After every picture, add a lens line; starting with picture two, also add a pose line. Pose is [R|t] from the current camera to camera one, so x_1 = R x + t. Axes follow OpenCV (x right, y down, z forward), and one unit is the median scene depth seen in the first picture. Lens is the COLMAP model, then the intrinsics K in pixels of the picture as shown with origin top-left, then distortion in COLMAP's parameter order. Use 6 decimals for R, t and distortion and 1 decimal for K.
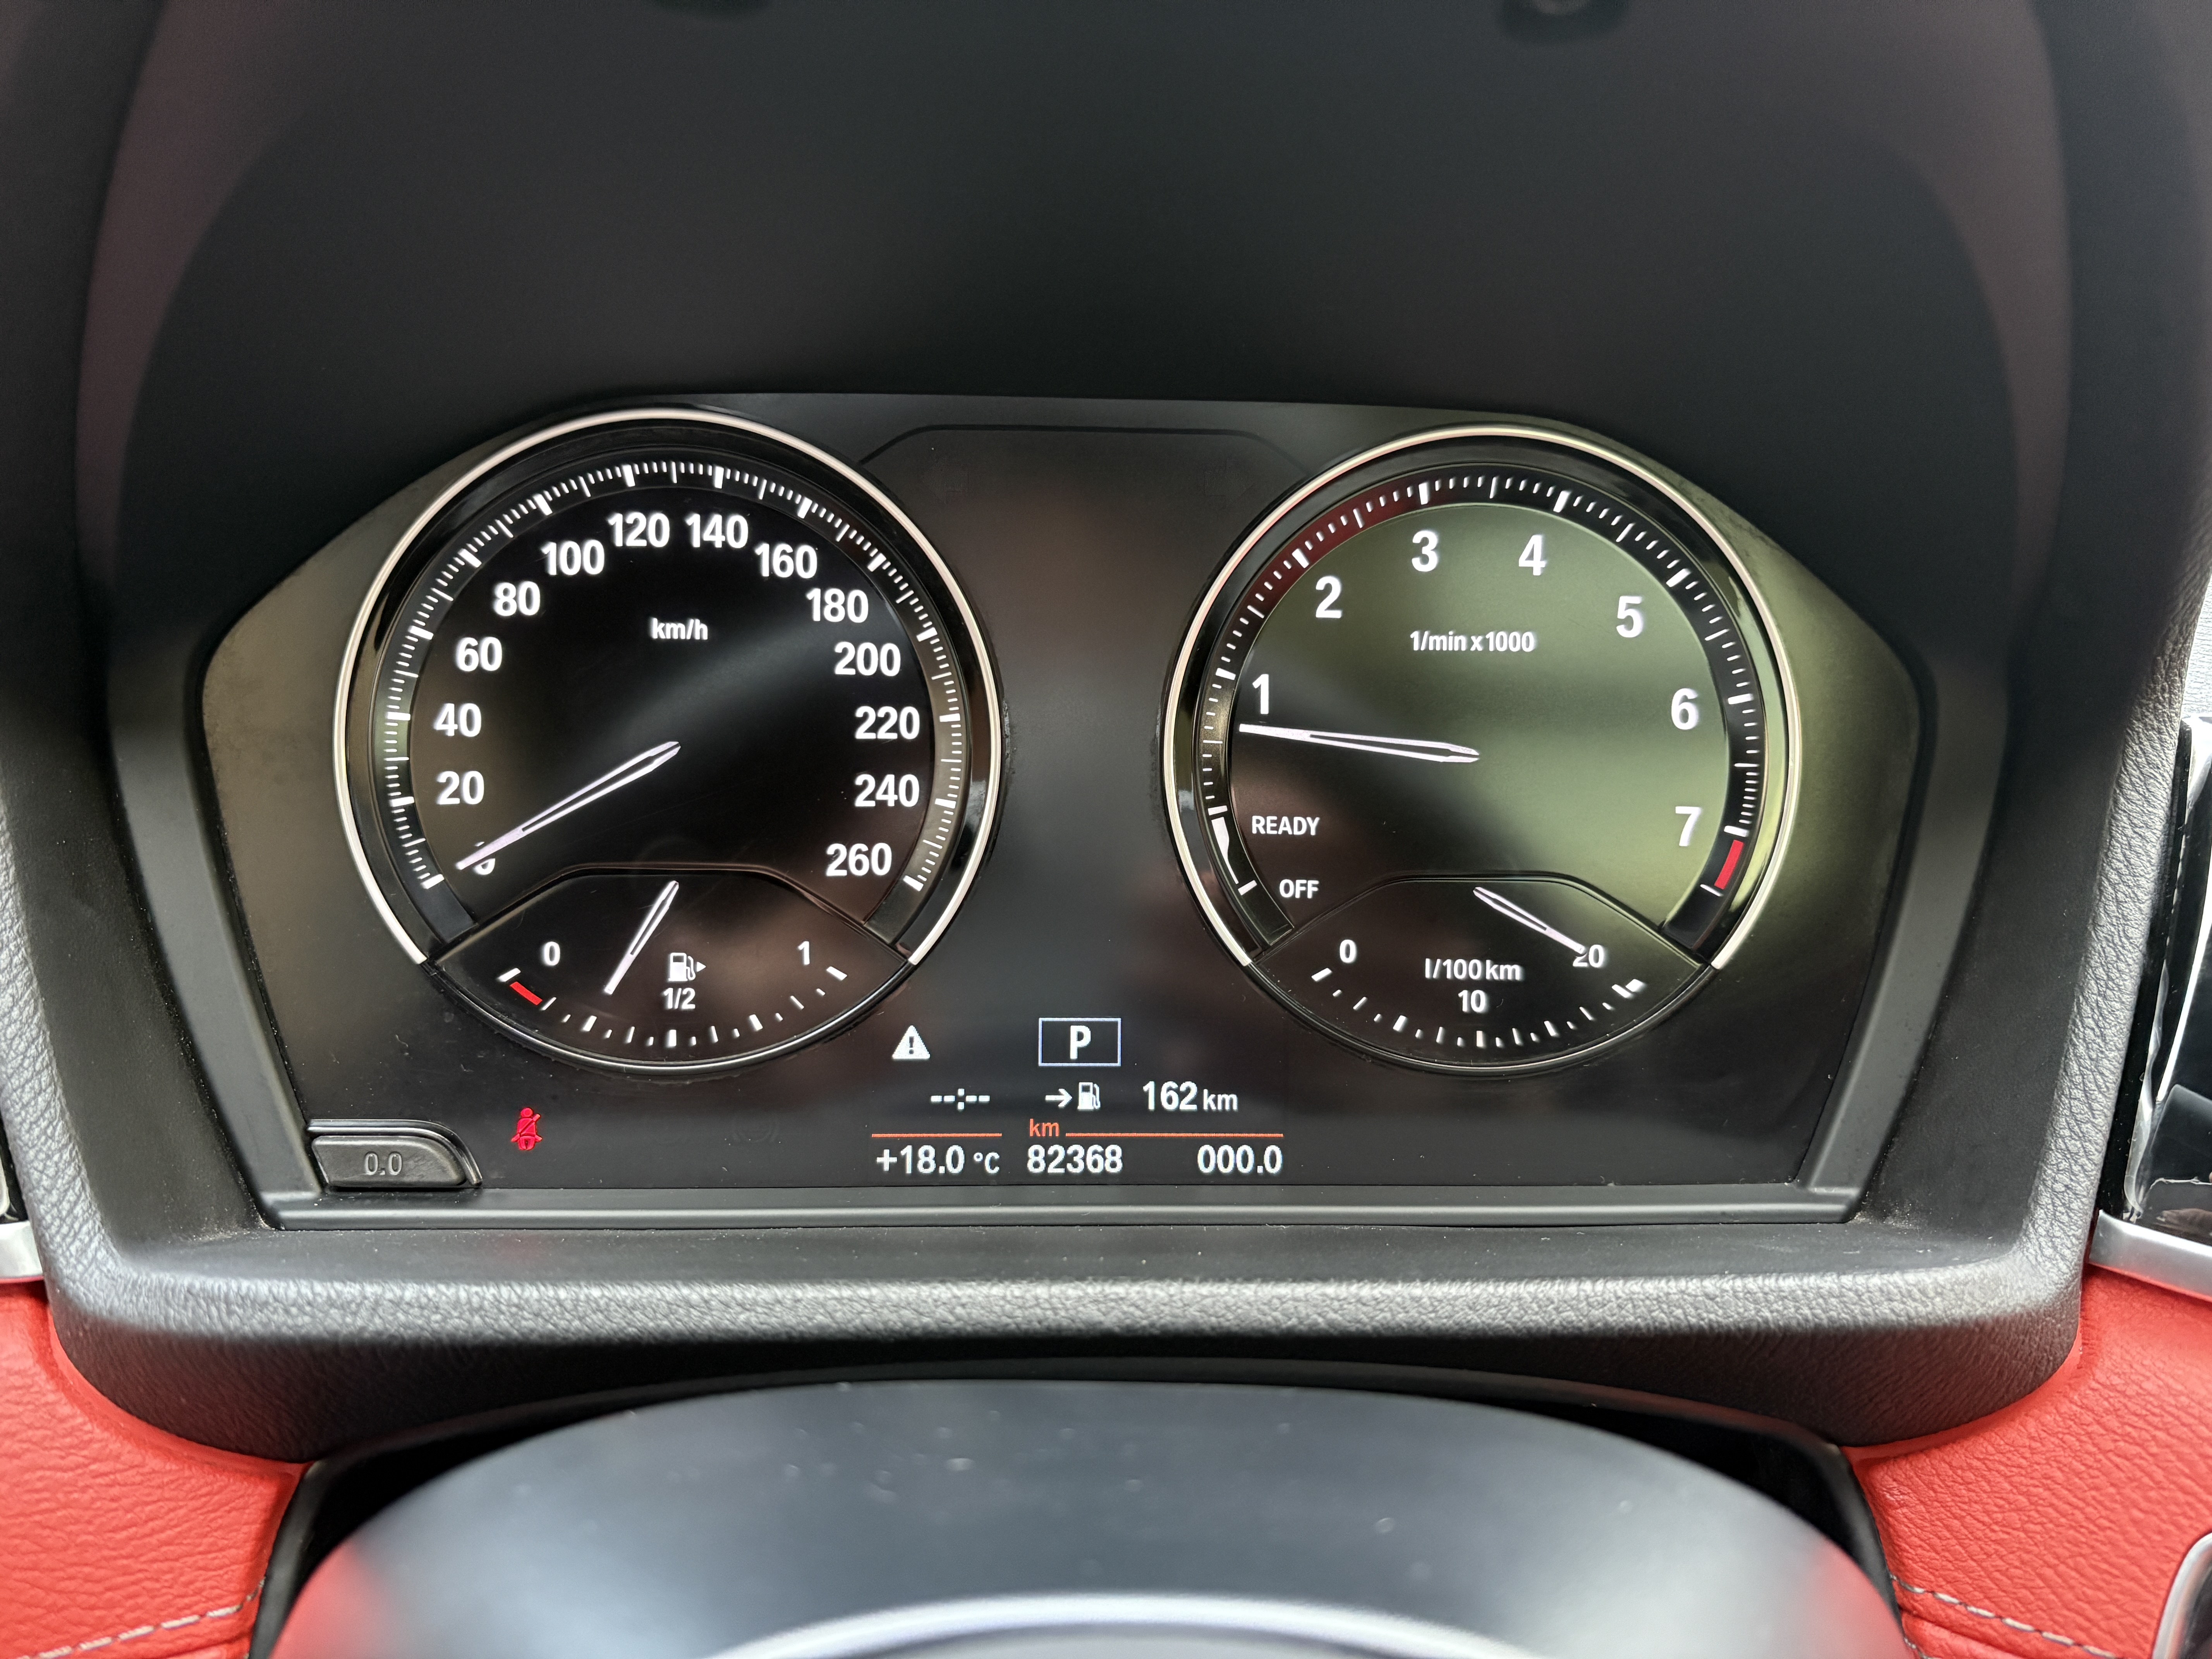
lens RADIAL K [[1674.8, 0, 1097.9], [0, 1674.8, 826.2], [0, 0, 1]] dist [0.042714, -0.048634]
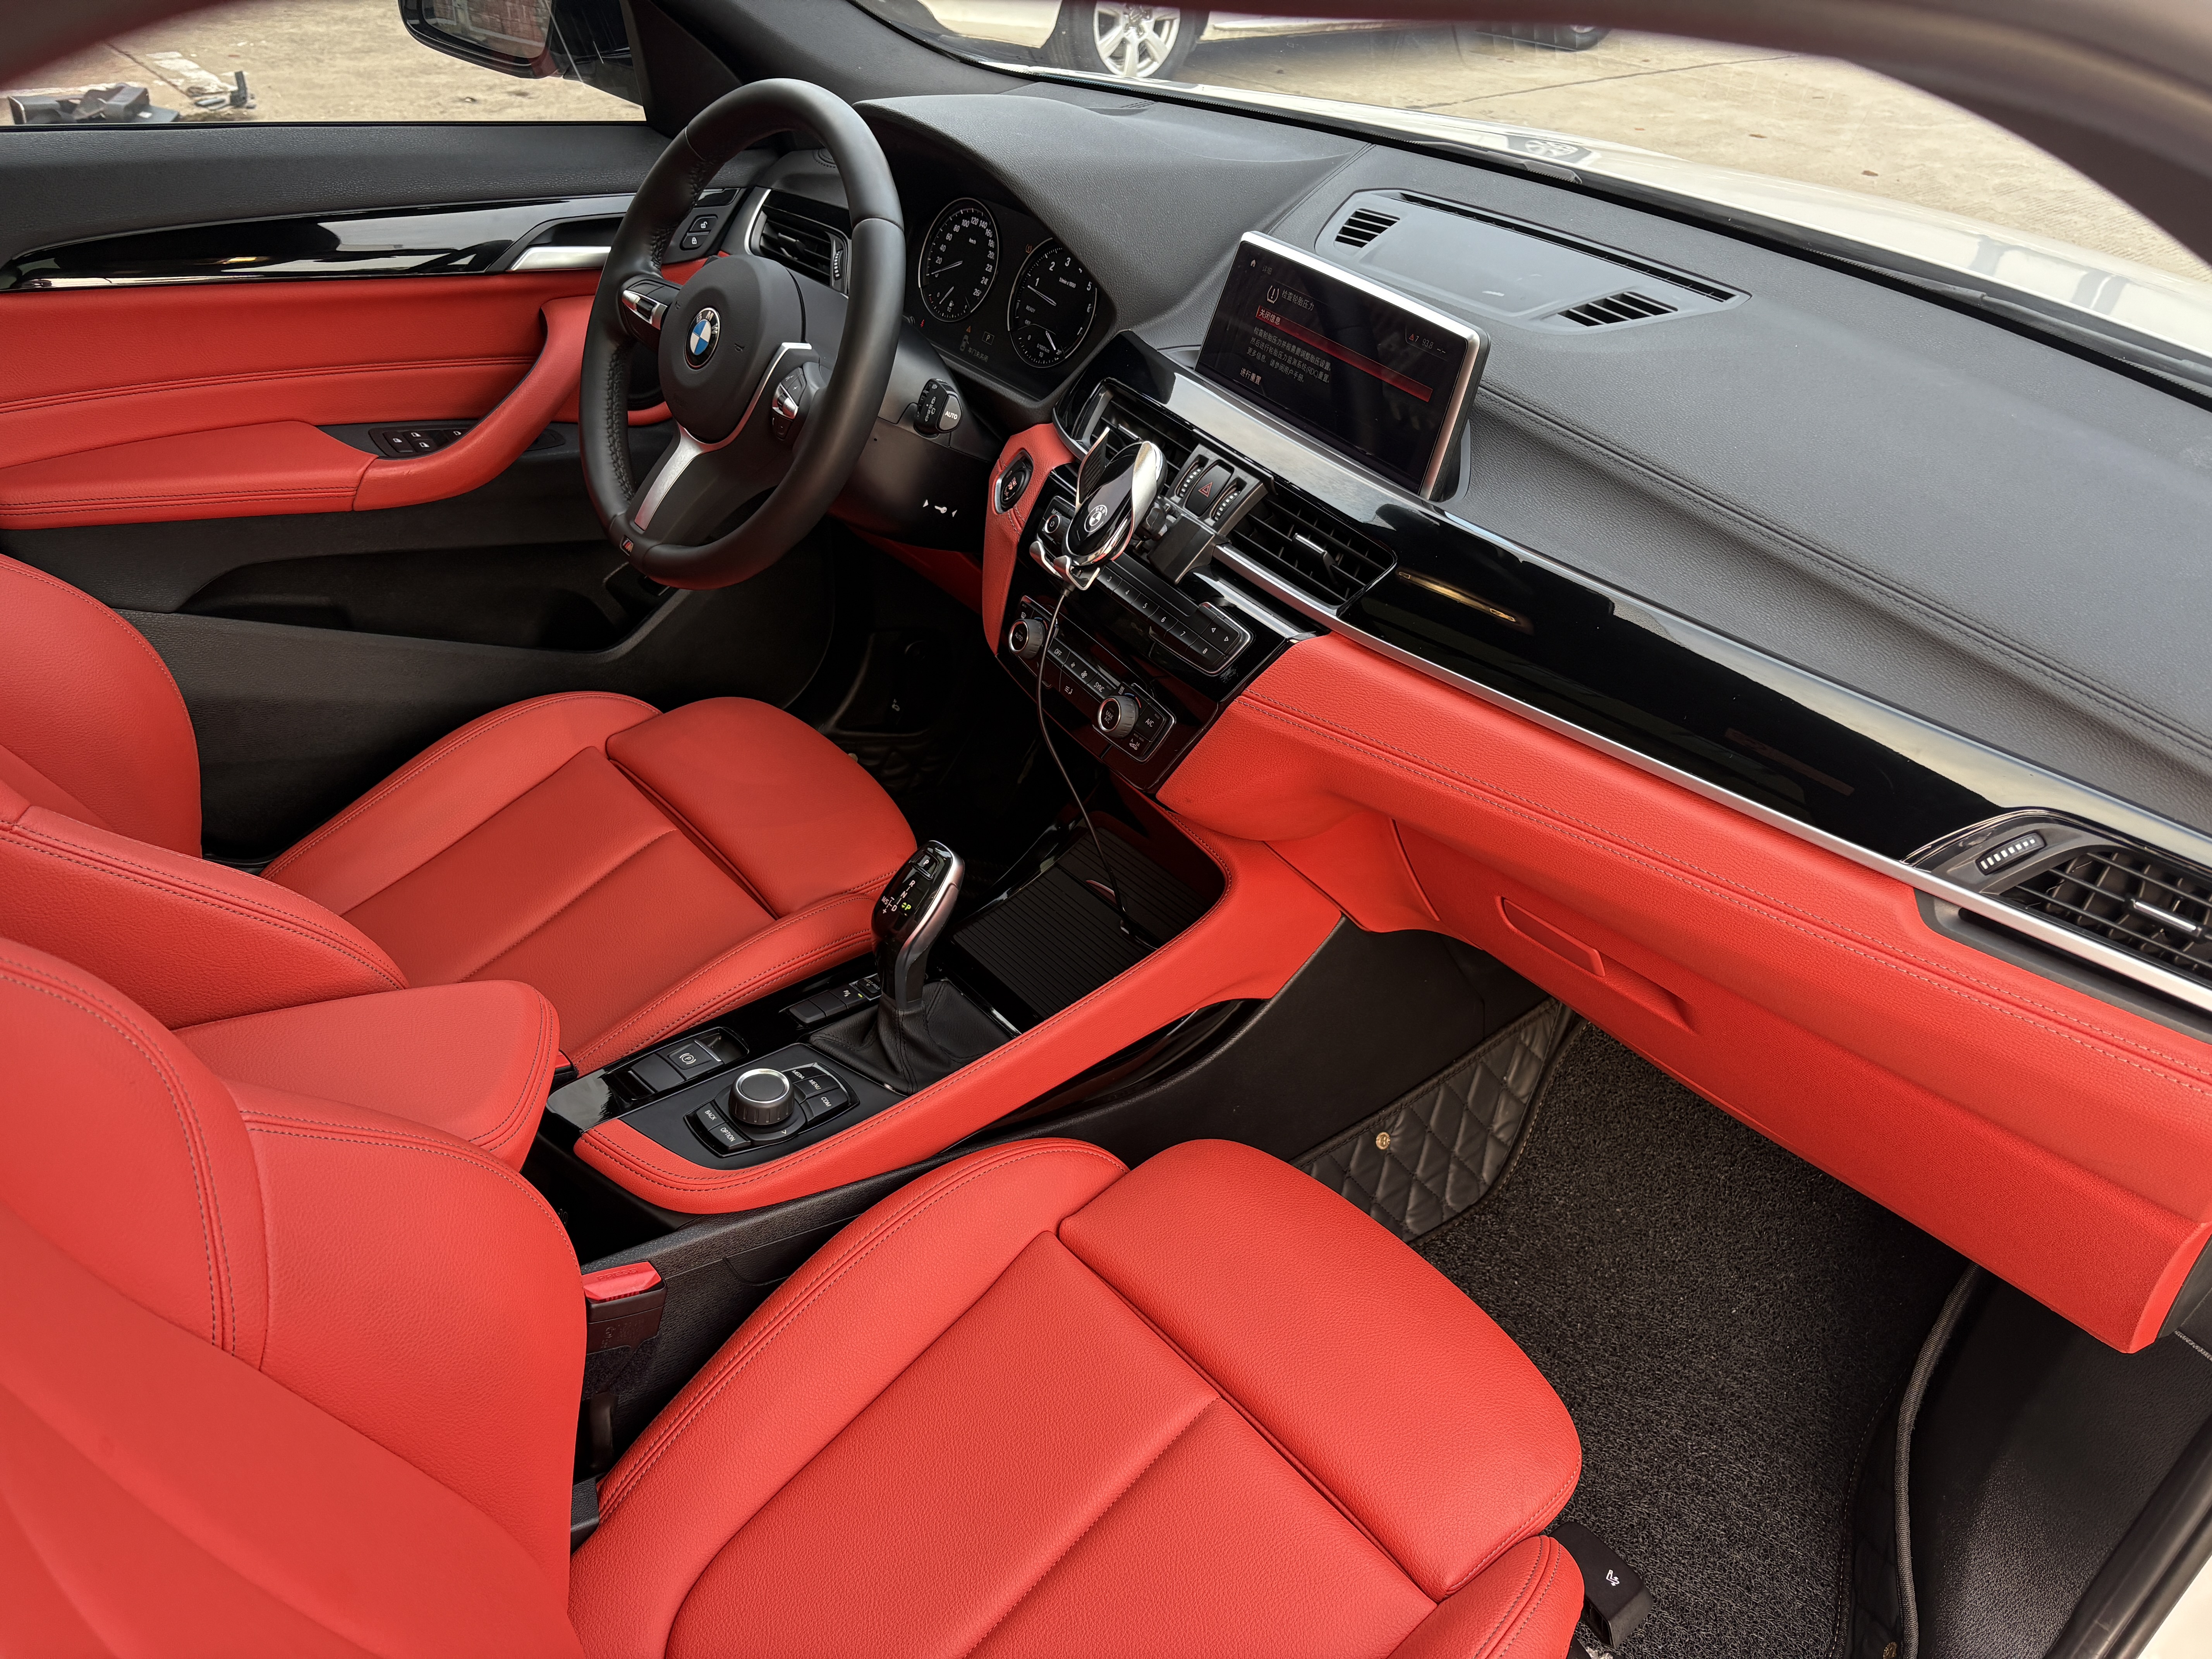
lens RADIAL K [[1674.8, 0, 1106.6], [0, 1674.8, 842.5], [0, 0, 1]] dist [0.042714, -0.048634]
pose [[0.588742, 0.462621, -0.662846, 4.374171], [-0.362100, 0.884089, 0.295415, -0.160596], [0.722680, 0.066093, 0.688015, -2.208077]]
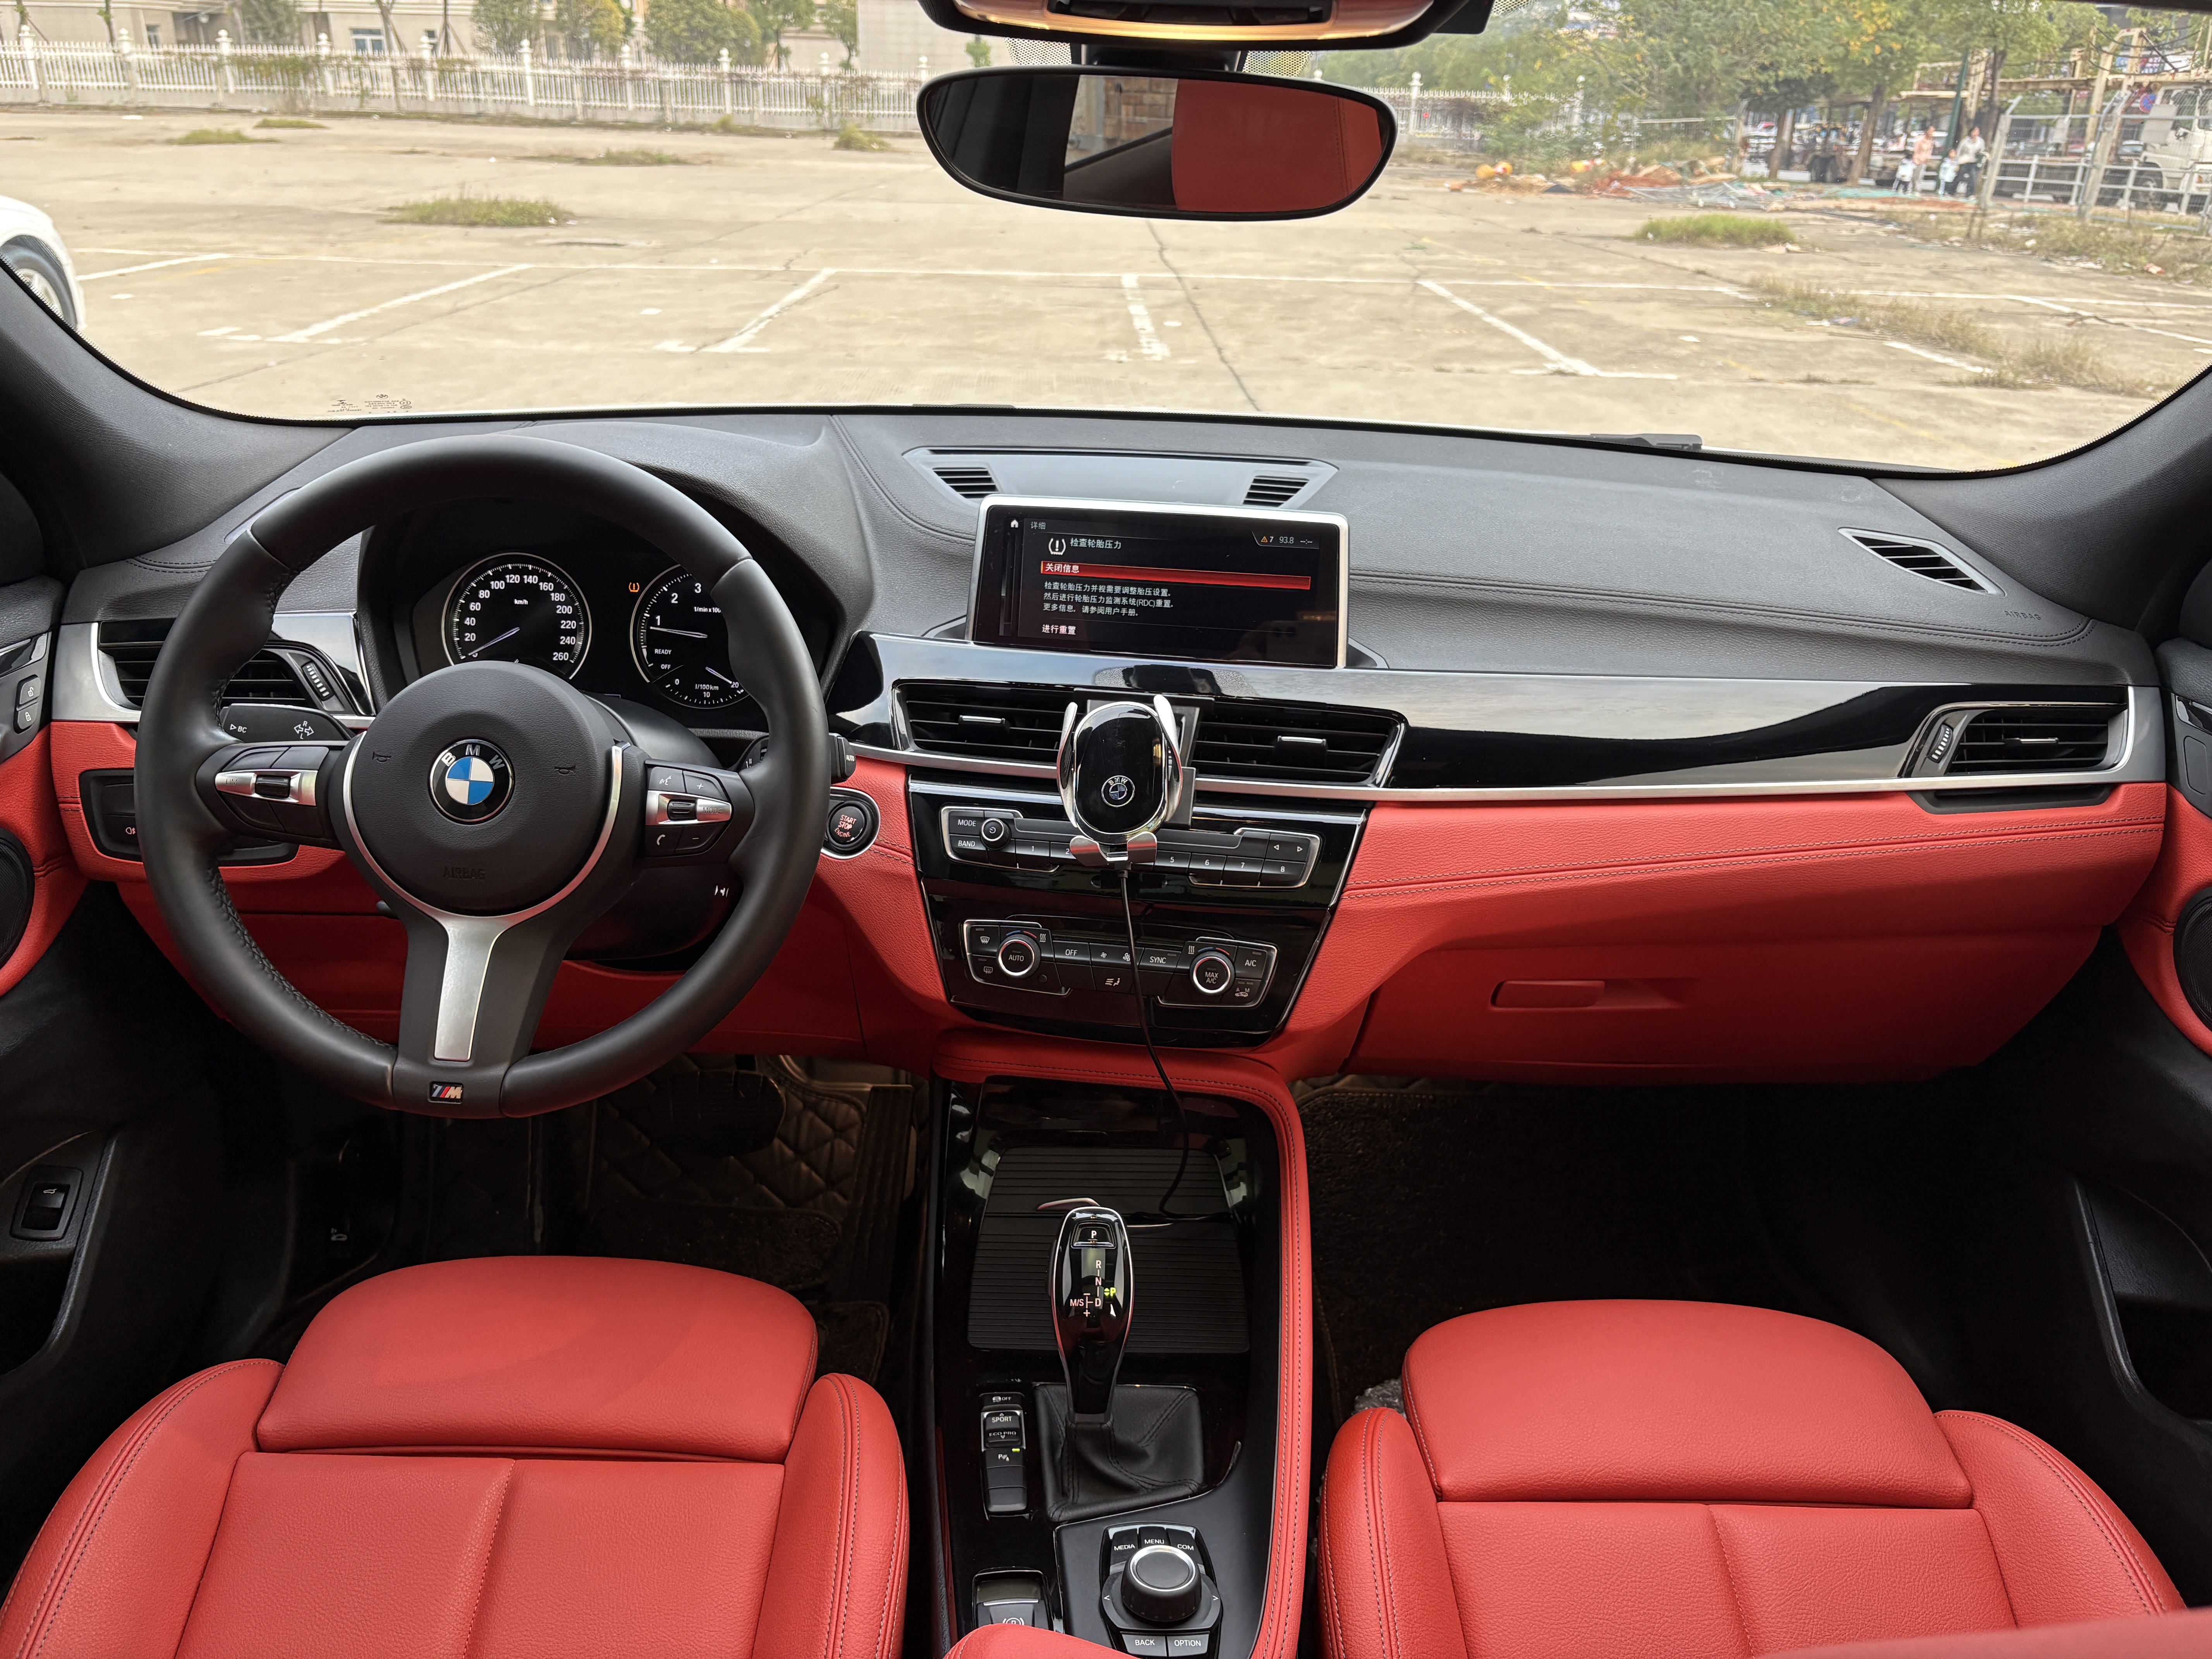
lens RADIAL K [[1674.8, 0, 1094.1], [0, 1674.8, 827.8], [0, 0, 1]] dist [0.042714, -0.048634]
pose [[0.998977, 0.025816, -0.037125, 1.398603], [-0.026570, 0.999448, -0.019960, 0.510748], [0.036589, 0.020926, 0.999111, -3.259659]]
